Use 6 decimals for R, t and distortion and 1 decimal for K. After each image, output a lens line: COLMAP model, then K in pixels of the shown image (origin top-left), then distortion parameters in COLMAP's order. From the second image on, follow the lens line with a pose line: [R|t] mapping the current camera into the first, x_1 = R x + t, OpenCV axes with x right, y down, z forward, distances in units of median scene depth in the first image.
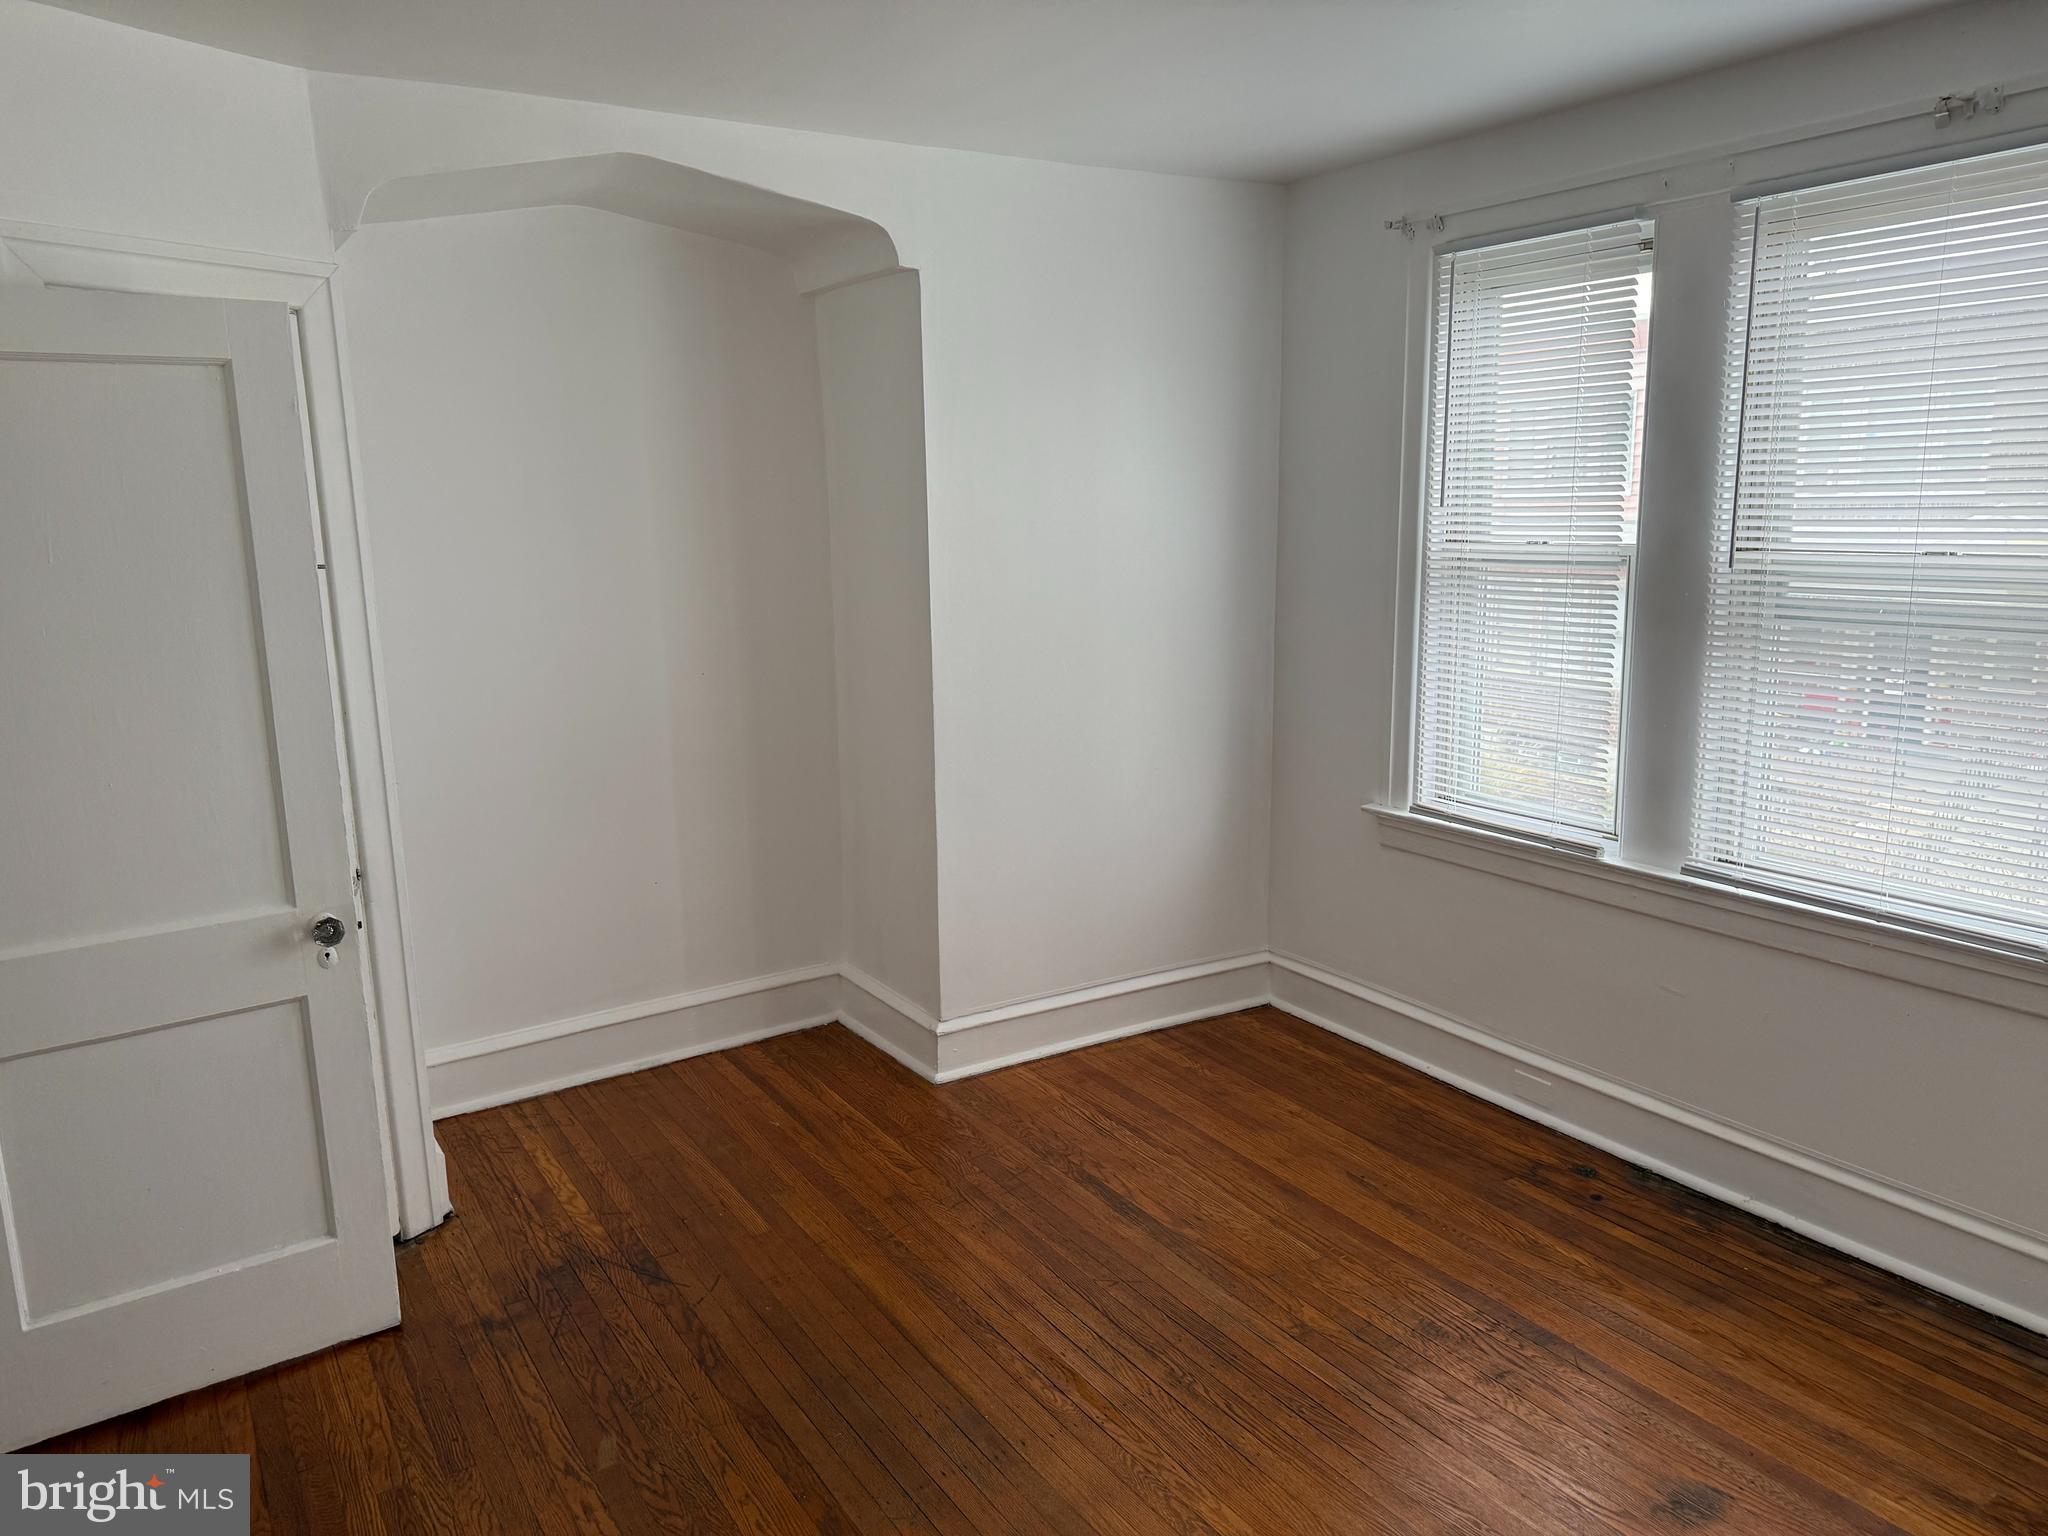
lens RADIAL K [[1422.1, 0, 1021.5], [0, 1422.1, 768.6], [0, 0, 1]] dist [0.007146, -0.023025]
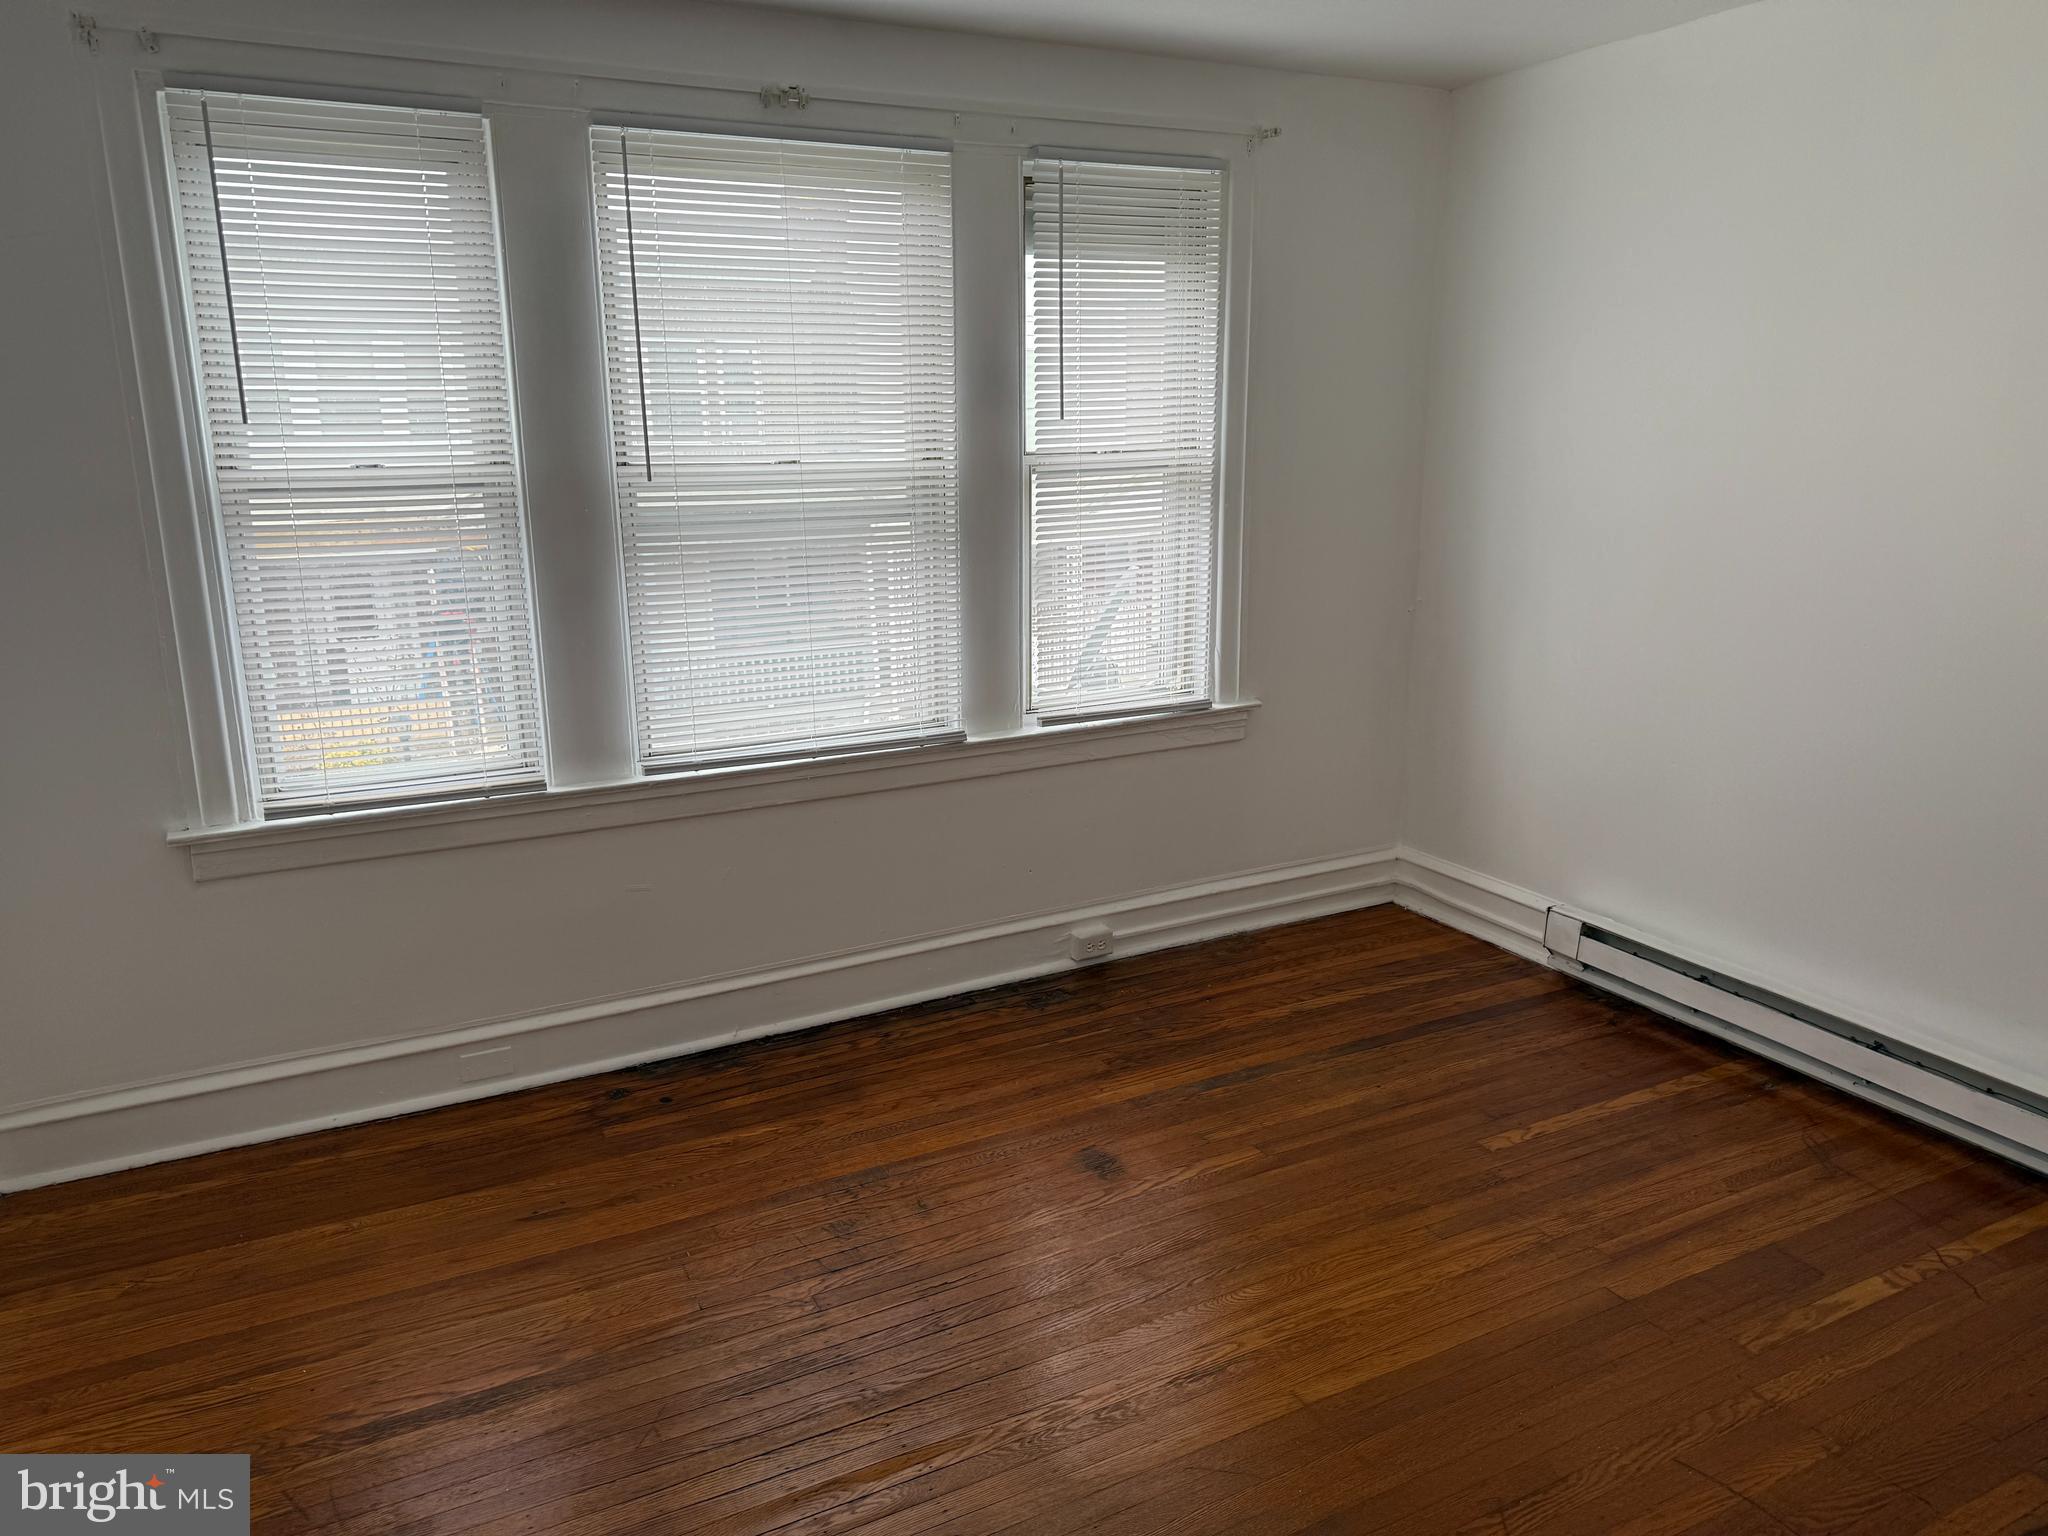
lens RADIAL K [[1422.1, 0, 1020.9], [0, 1422.1, 770.6], [0, 0, 1]] dist [0.007146, -0.023025]
pose [[0.069905, -0.220507, 0.972877, -0.533122], [0.195027, 0.959464, 0.203453, -0.087520], [-0.978303, 0.175515, 0.110076, 0.599821]]
